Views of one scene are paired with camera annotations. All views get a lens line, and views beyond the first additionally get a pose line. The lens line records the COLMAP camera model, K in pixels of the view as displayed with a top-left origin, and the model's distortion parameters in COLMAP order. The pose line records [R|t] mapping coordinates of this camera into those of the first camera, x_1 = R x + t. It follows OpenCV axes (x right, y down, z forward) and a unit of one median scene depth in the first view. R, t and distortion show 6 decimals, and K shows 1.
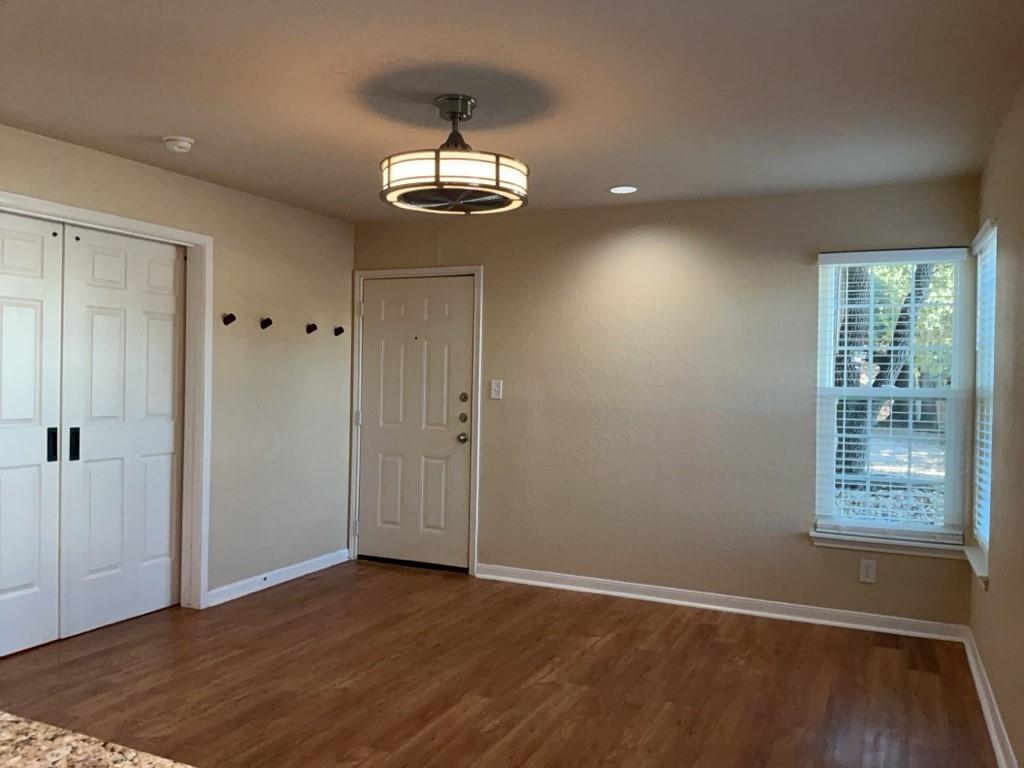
lens RADIAL K [[808.0, 0, 517.8], [0, 808.0, 386.9], [0, 0, 1]] dist [0.069757, -0.119895]
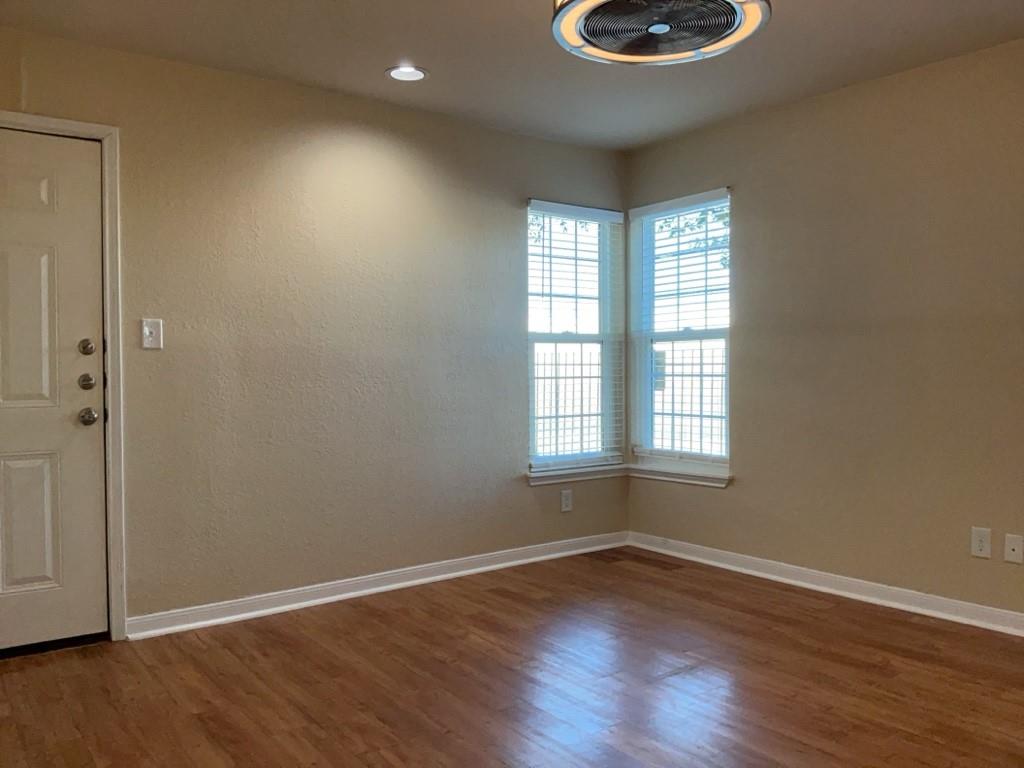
lens RADIAL K [[808.0, 0, 480.9], [0, 808.0, 391.9], [0, 0, 1]] dist [0.069757, -0.119895]
pose [[0.493720, -0.046360, 0.868384, -0.562618], [0.028528, 0.998904, 0.037109, 0.039668], [-0.869153, 0.006452, 0.494501, 0.581562]]
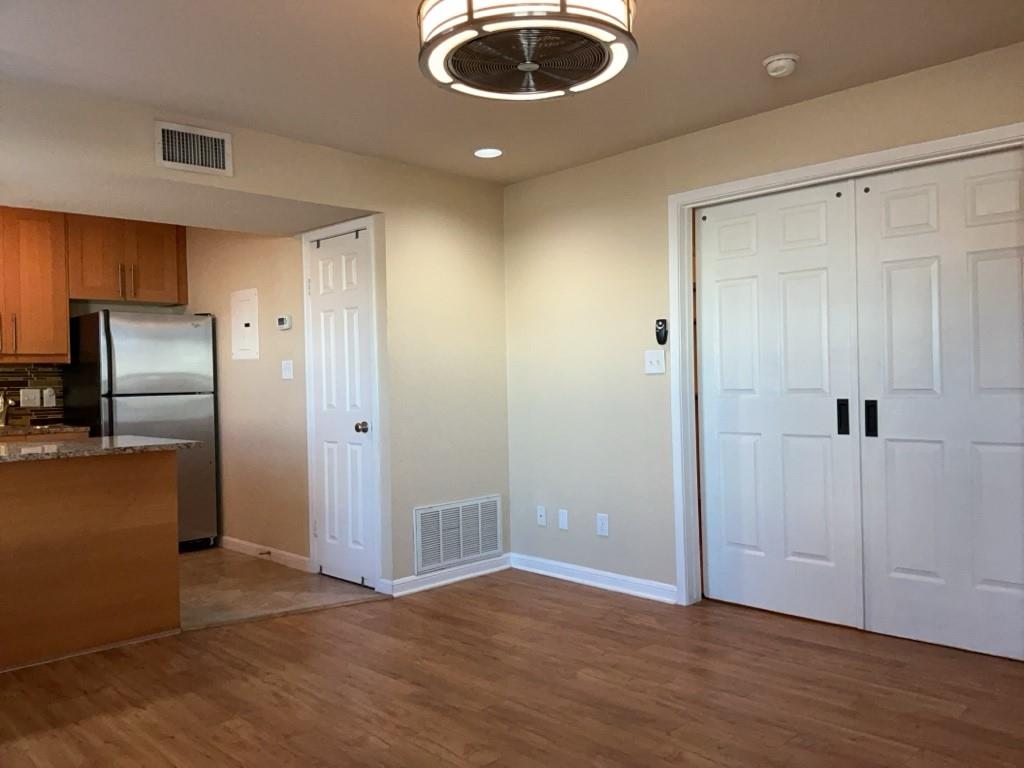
lens RADIAL K [[808.0, 0, 509.3], [0, 808.0, 381.3], [0, 0, 1]] dist [0.069757, -0.119895]
pose [[-0.347307, -0.008608, -0.937712, 0.417627], [0.005710, 0.999920, -0.011295, 0.035086], [0.937734, -0.009277, -0.347230, 0.892653]]
